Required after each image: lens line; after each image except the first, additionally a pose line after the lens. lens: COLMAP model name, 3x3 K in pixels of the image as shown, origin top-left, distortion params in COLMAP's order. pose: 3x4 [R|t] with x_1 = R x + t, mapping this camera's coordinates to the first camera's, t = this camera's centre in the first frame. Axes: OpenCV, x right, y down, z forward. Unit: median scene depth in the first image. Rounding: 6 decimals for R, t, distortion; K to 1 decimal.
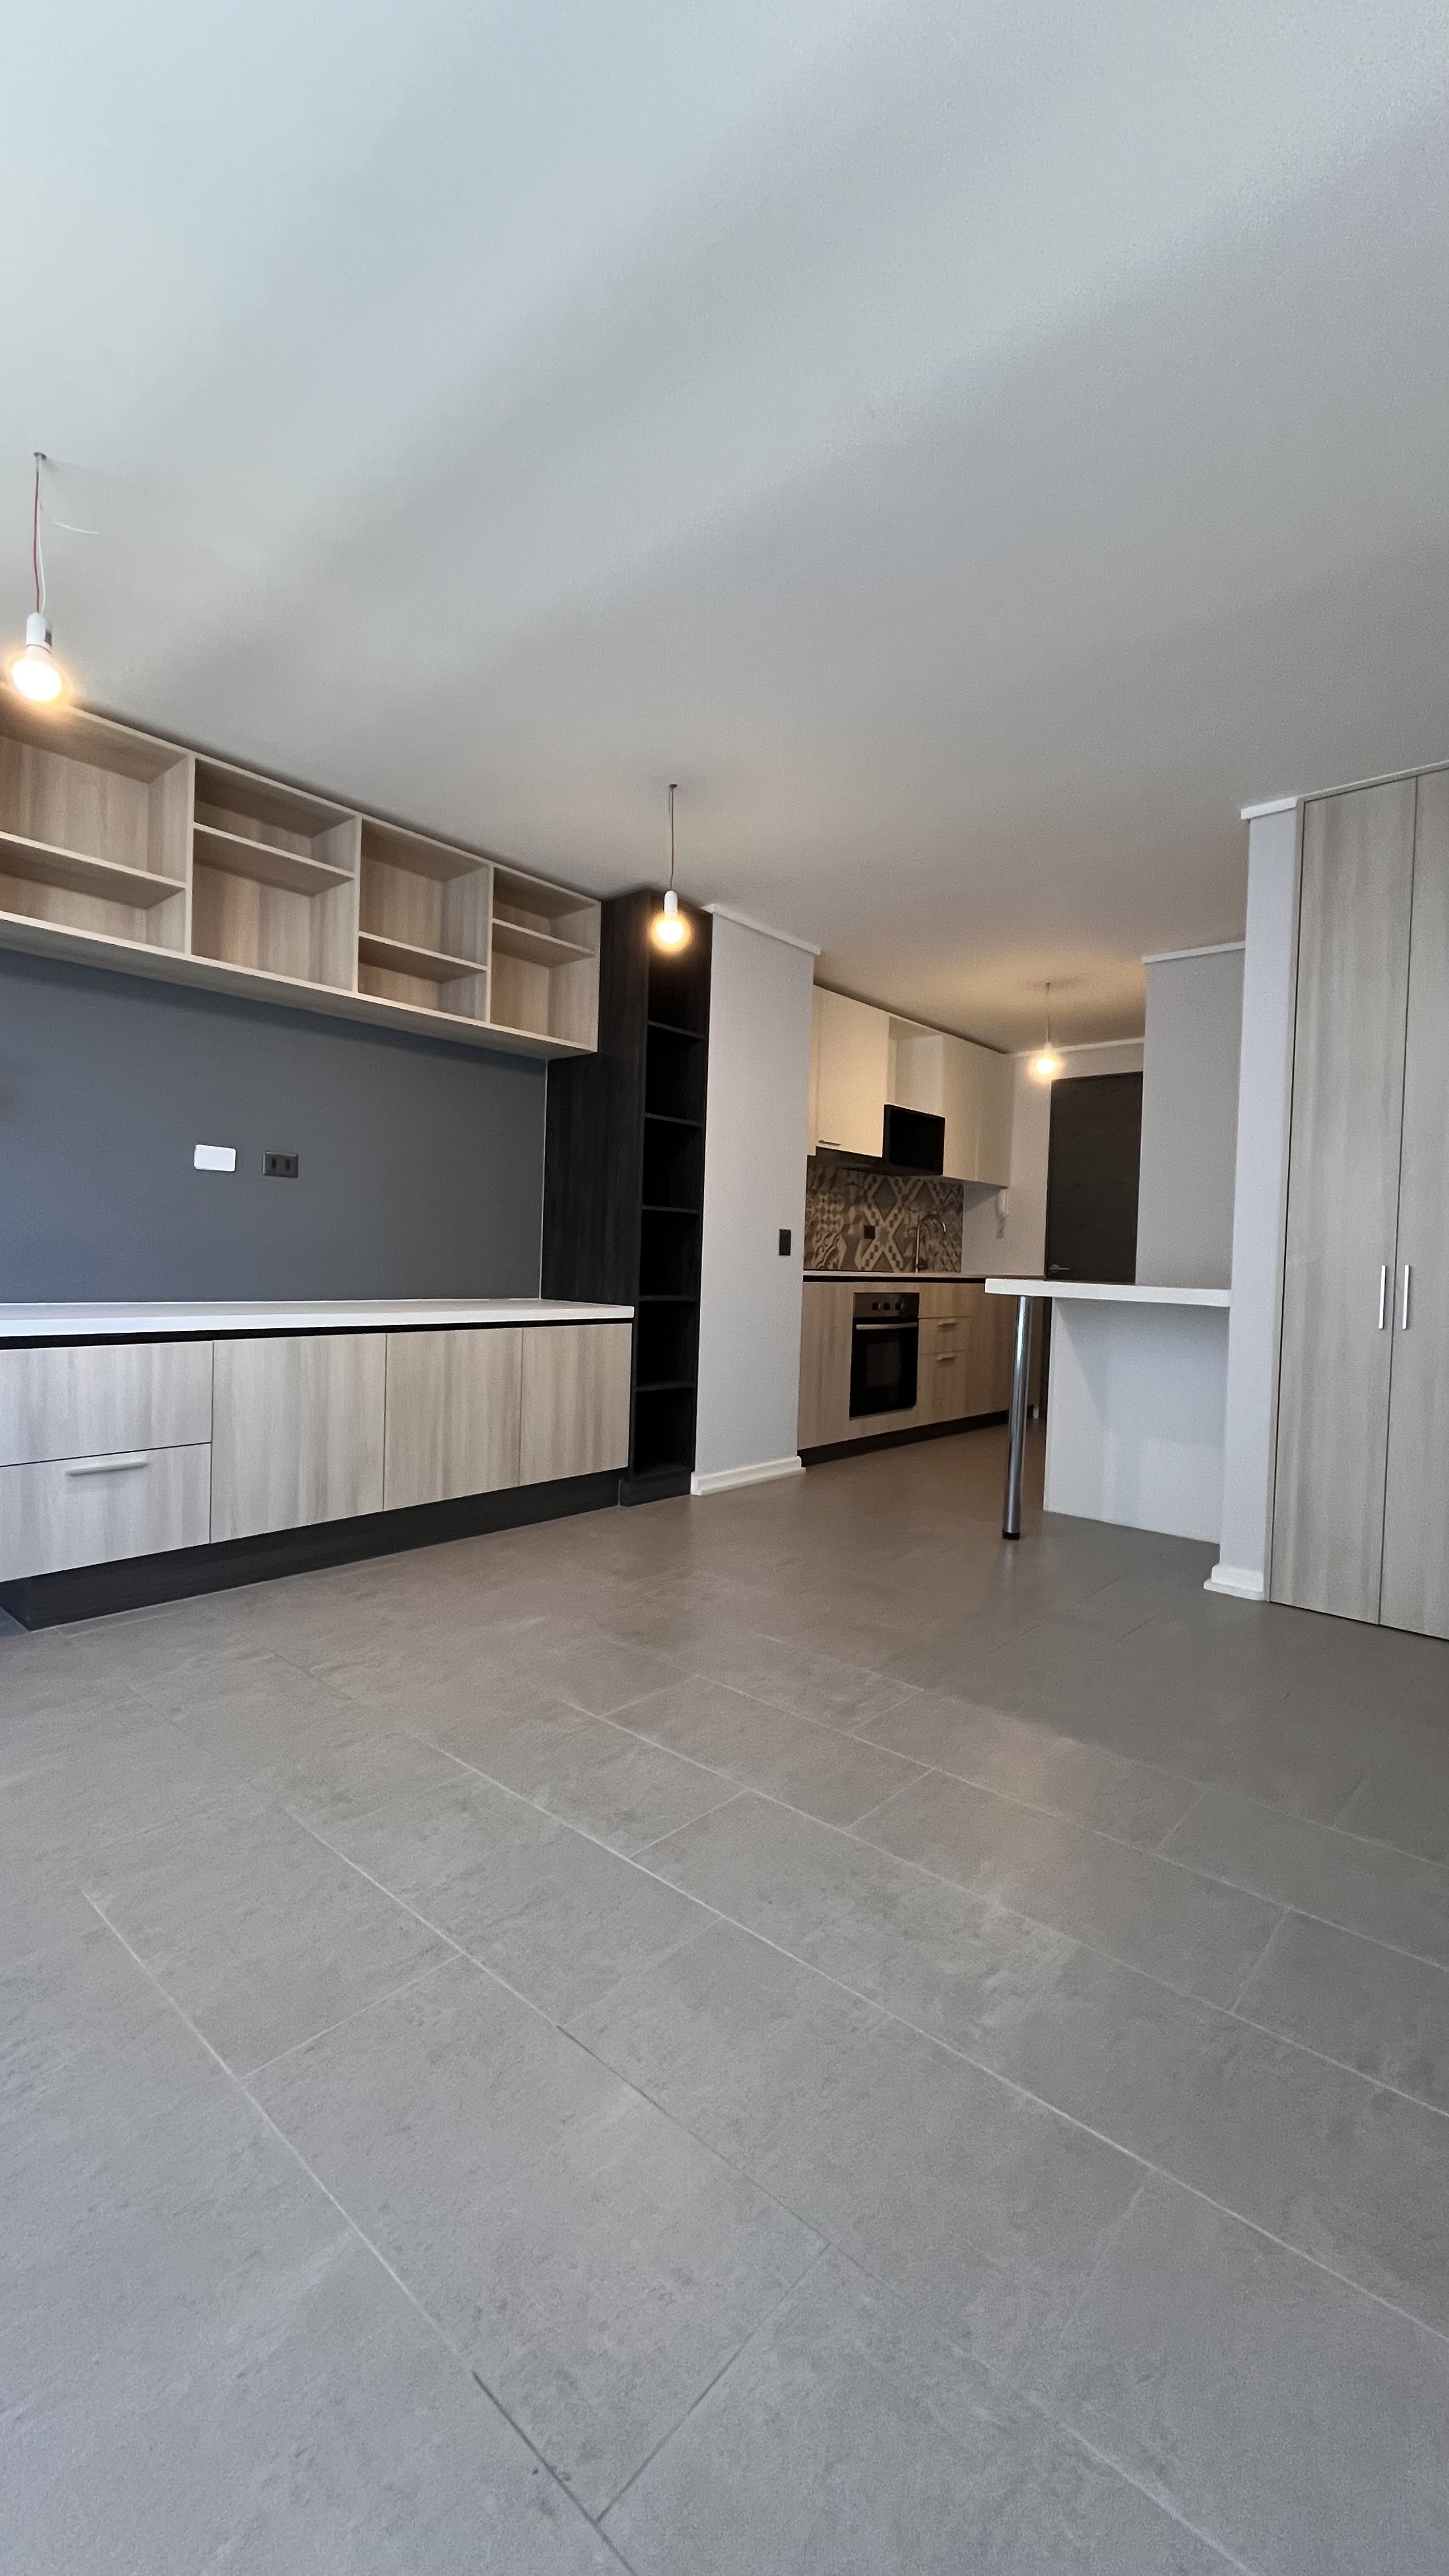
lens RADIAL K [[1041.7, 0, 734.0], [0, 1041.7, 1280.9], [0, 0, 1]] dist [-0.004202, 0.000594]
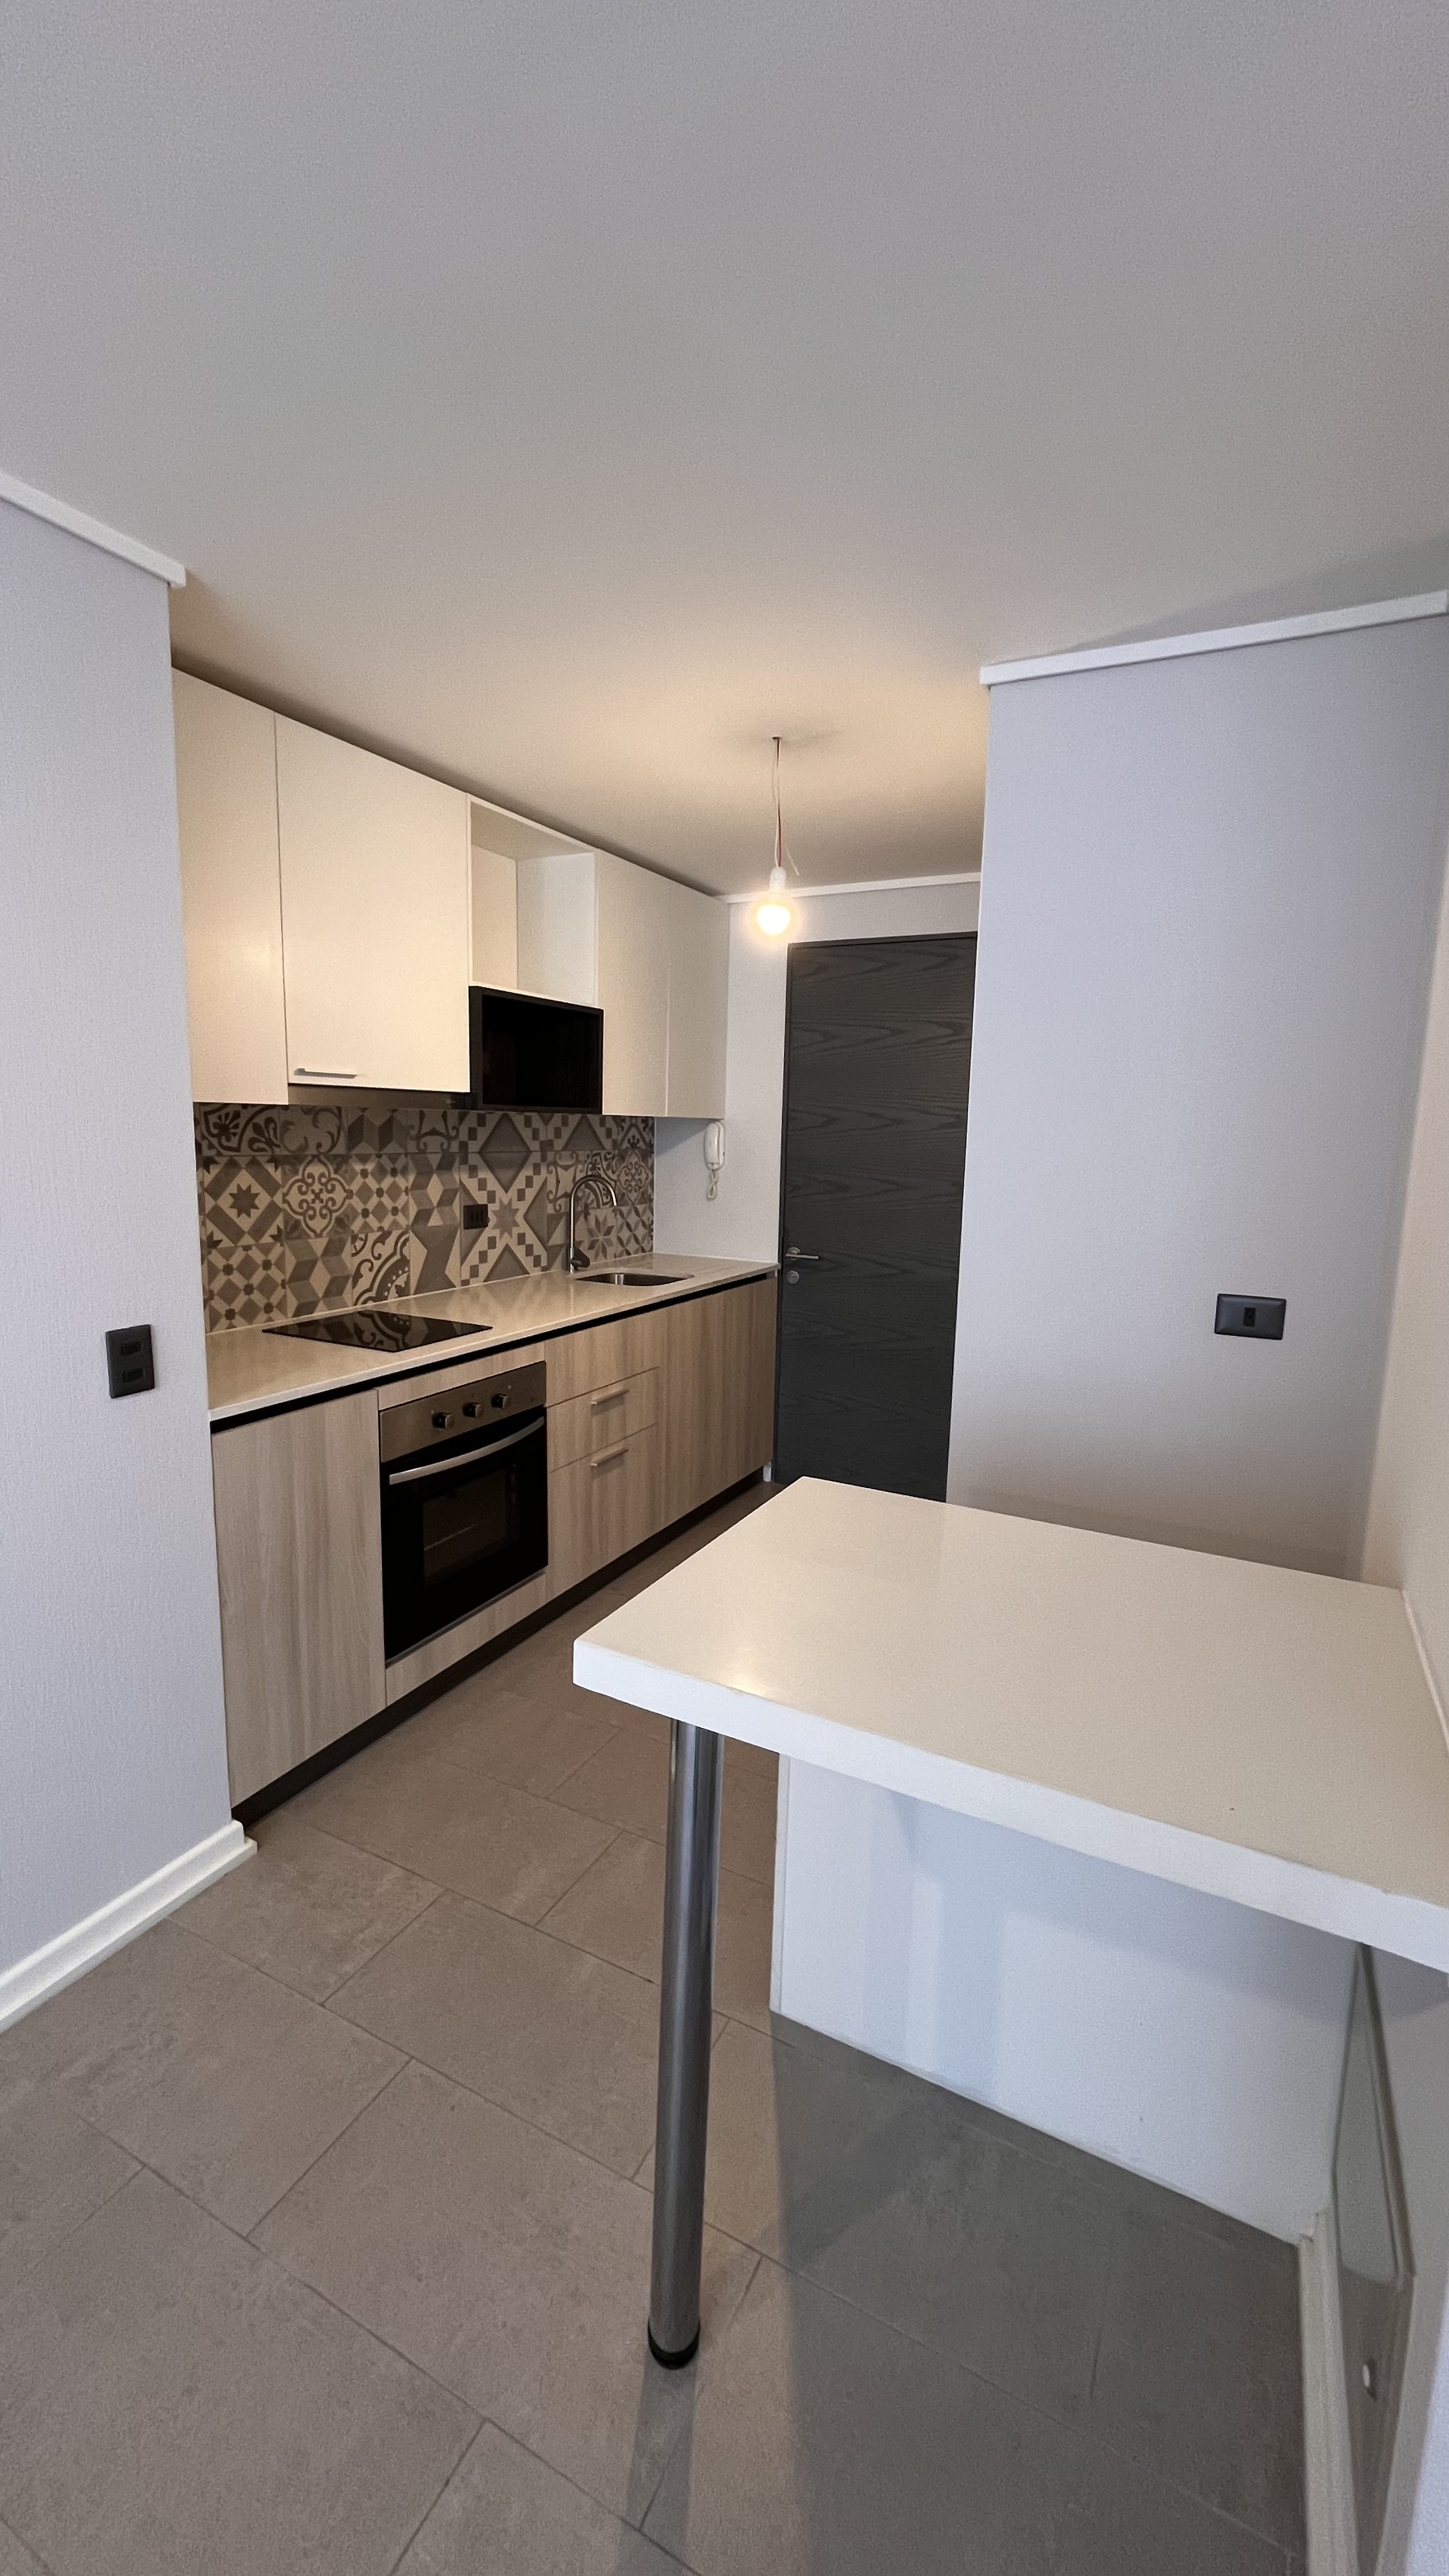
lens RADIAL K [[1041.7, 0, 735.5], [0, 1041.7, 1276.4], [0, 0, 1]] dist [-0.004202, 0.000594]
pose [[0.970620, -0.043456, 0.236661, 0.178470], [0.012485, 0.991327, 0.130825, -0.116732], [-0.240293, -0.124027, 0.962744, 0.576737]]
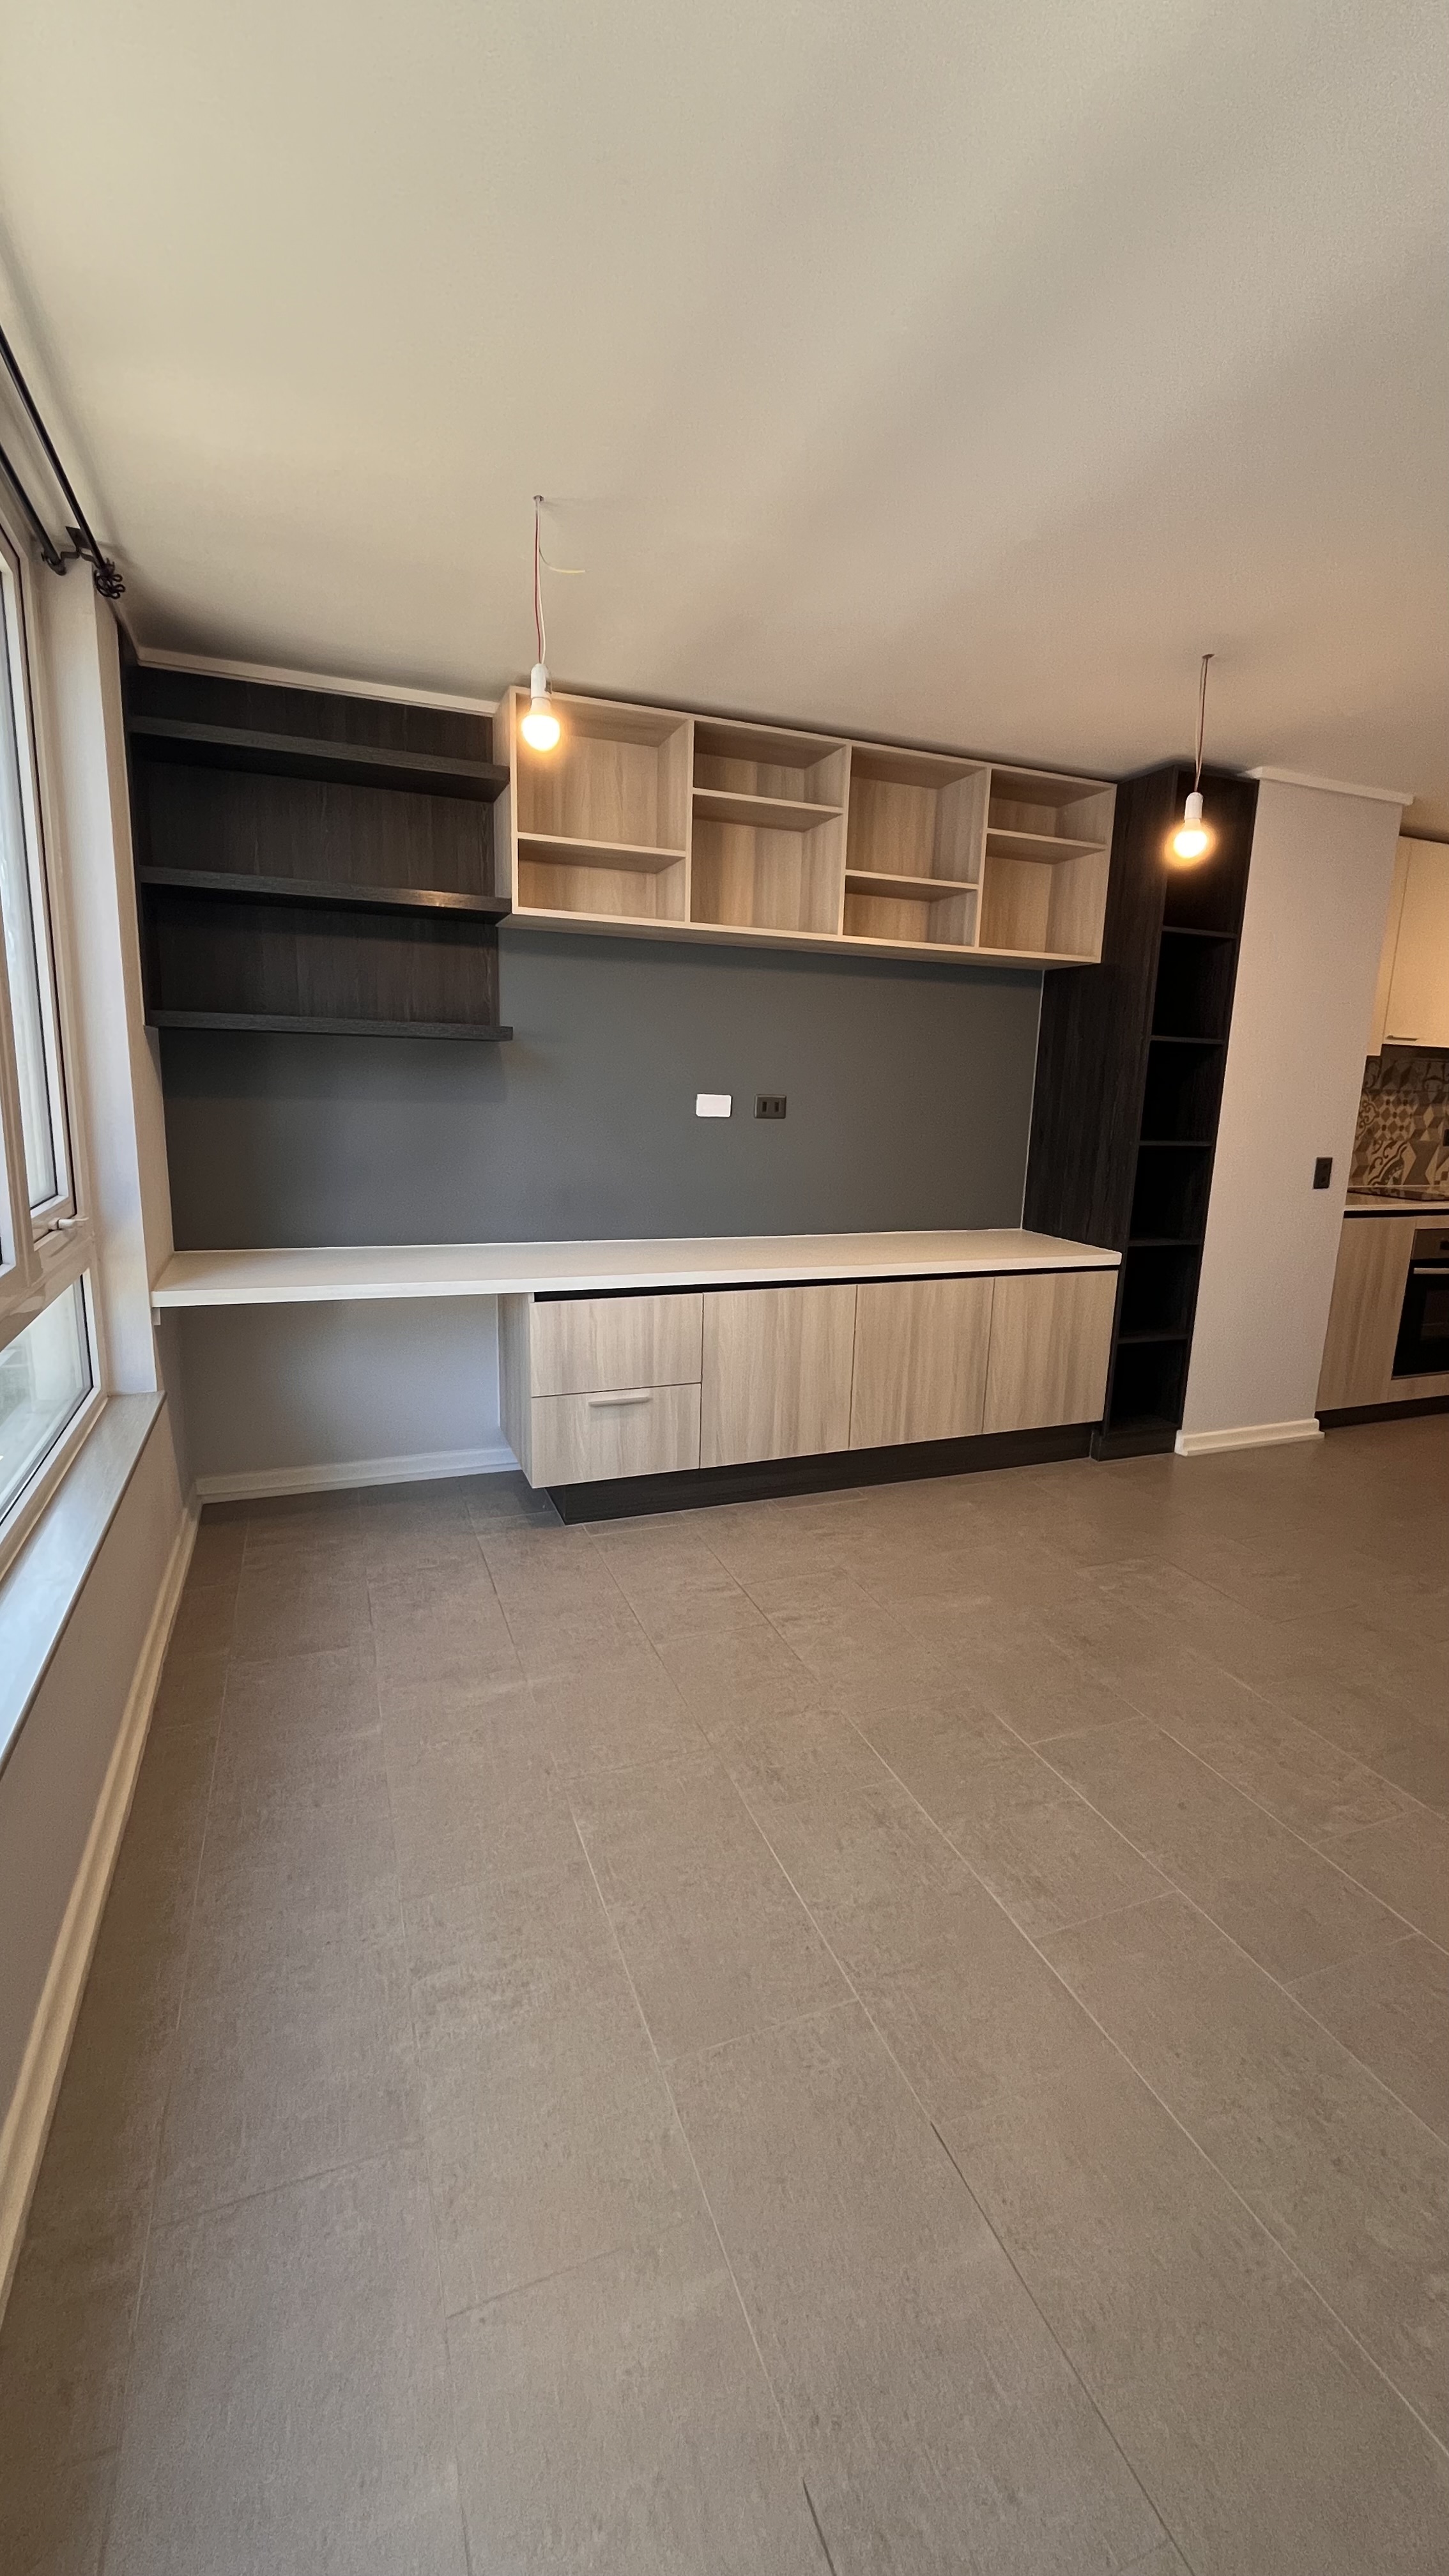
lens RADIAL K [[1041.7, 0, 729.2], [0, 1041.7, 1281.6], [0, 0, 1]] dist [-0.004202, 0.000594]
pose [[0.885629, 0.085095, -0.456531, 0.015601], [-0.011909, 0.986907, 0.160853, -0.080445], [0.464241, -0.137019, 0.875046, 0.031426]]
